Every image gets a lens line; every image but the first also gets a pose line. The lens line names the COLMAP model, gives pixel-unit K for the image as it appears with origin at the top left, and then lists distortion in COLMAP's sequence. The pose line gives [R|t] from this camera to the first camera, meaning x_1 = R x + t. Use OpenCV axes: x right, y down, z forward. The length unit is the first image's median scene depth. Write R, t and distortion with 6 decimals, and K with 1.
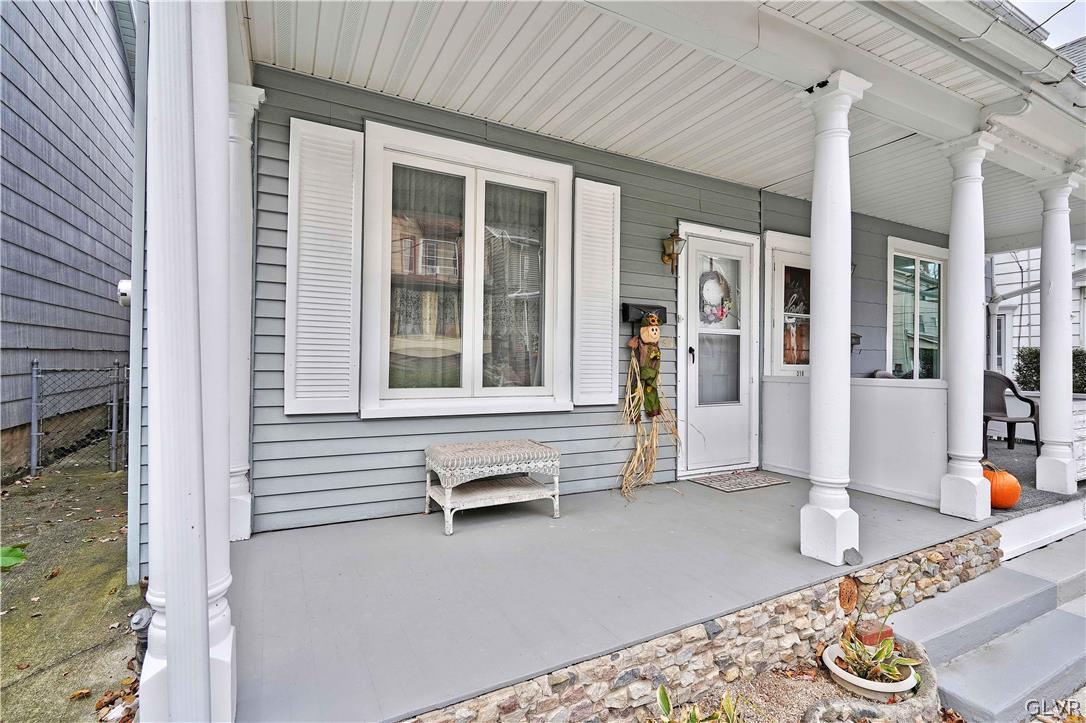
lens RADIAL K [[508.0, 0, 540.4], [0, 508.0, 351.1], [0, 0, 1]] dist [-0.001536, 0.000303]
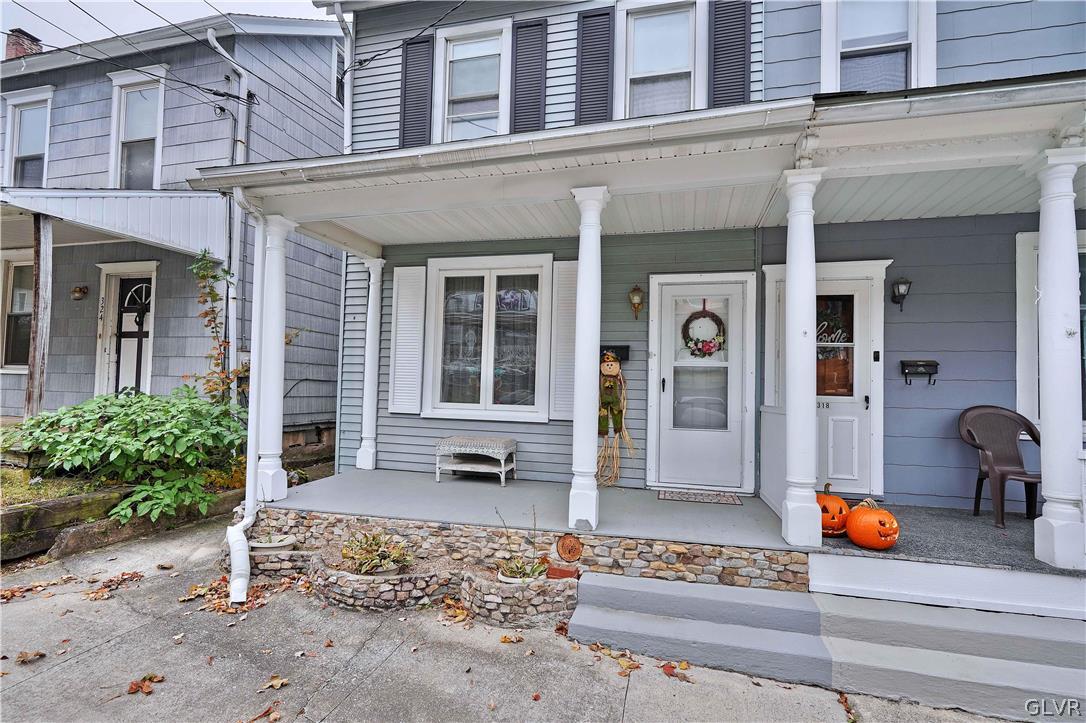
lens RADIAL K [[524.6, 0, 541.9], [0, 524.6, 366.6], [0, 0, 1]] dist [-0.000086, 0.000935]
pose [[0.737986, -0.024765, -0.674361, 1.047693], [-0.003984, 0.999149, -0.041052, 0.018865], [0.674804, 0.032983, 0.737260, -0.112563]]
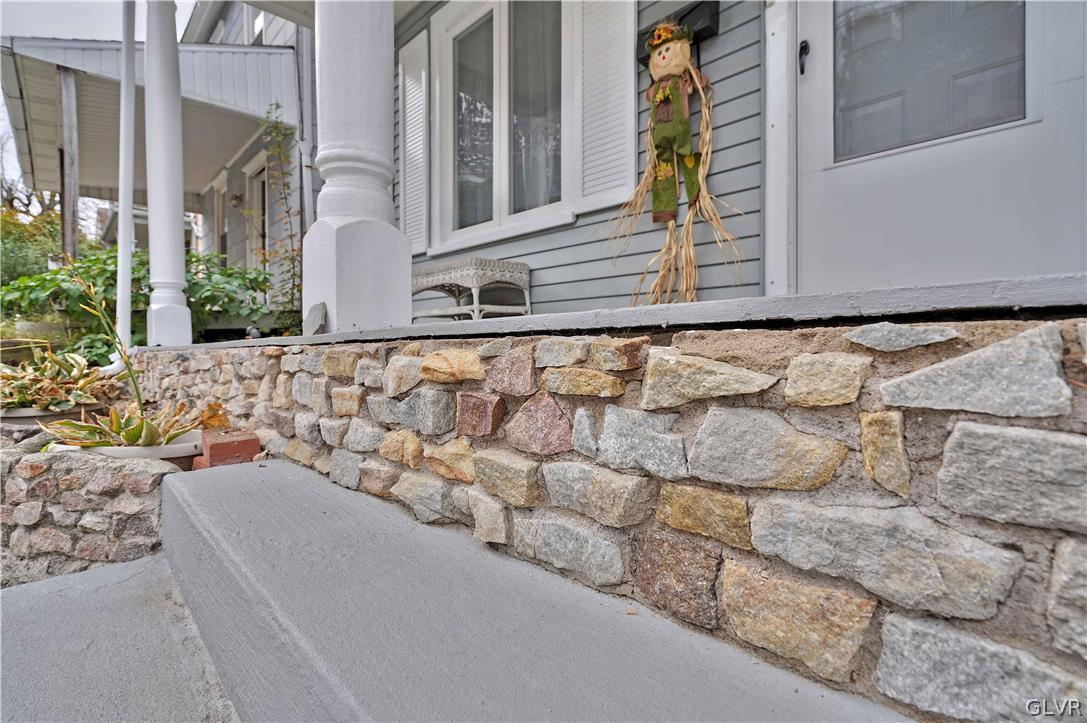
lens RADIAL K [[508.5, 0, 540.9], [0, 508.5, 351.1], [0, 0, 1]] dist [-0.001536, 0.000303]
pose [[0.279356, -0.006384, -0.960166, 0.759061], [0.023899, 0.999714, 0.000307, 0.302083], [0.959890, -0.023033, 0.279429, 0.736656]]
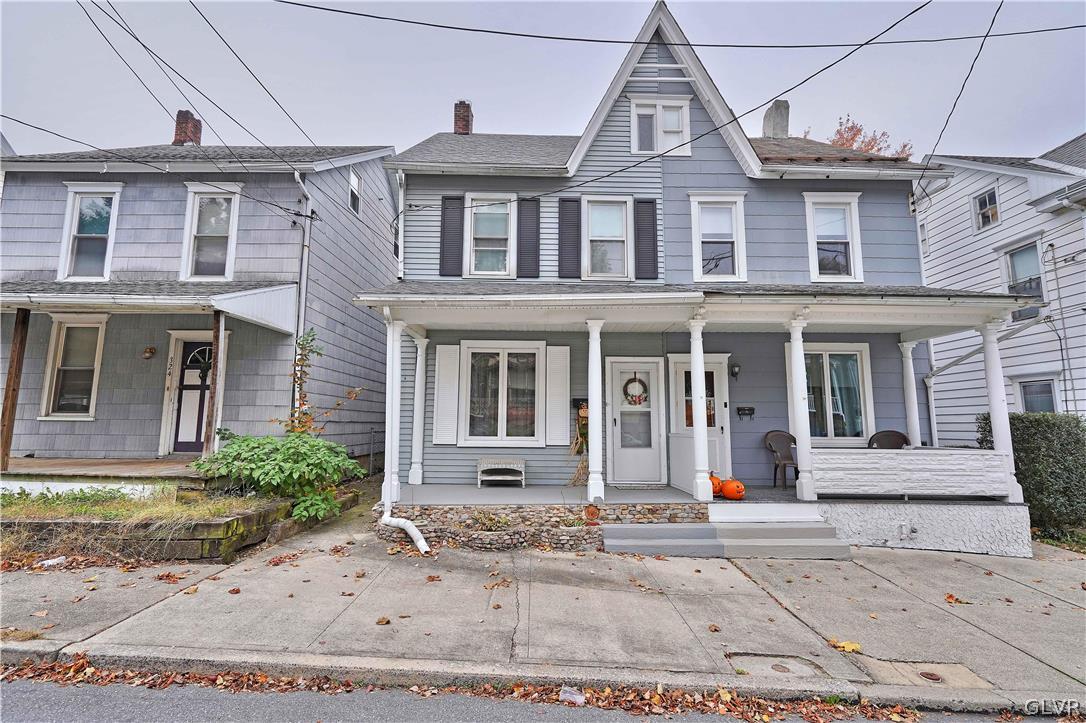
lens RADIAL K [[508.0, 0, 540.4], [0, 508.0, 351.1], [0, 0, 1]] dist [-0.001536, 0.000303]
pose [[0.889933, -0.072389, -0.450311, 1.095613], [0.012552, 0.990838, -0.134474, -0.004921], [0.455919, 0.114020, 0.882688, -1.070163]]
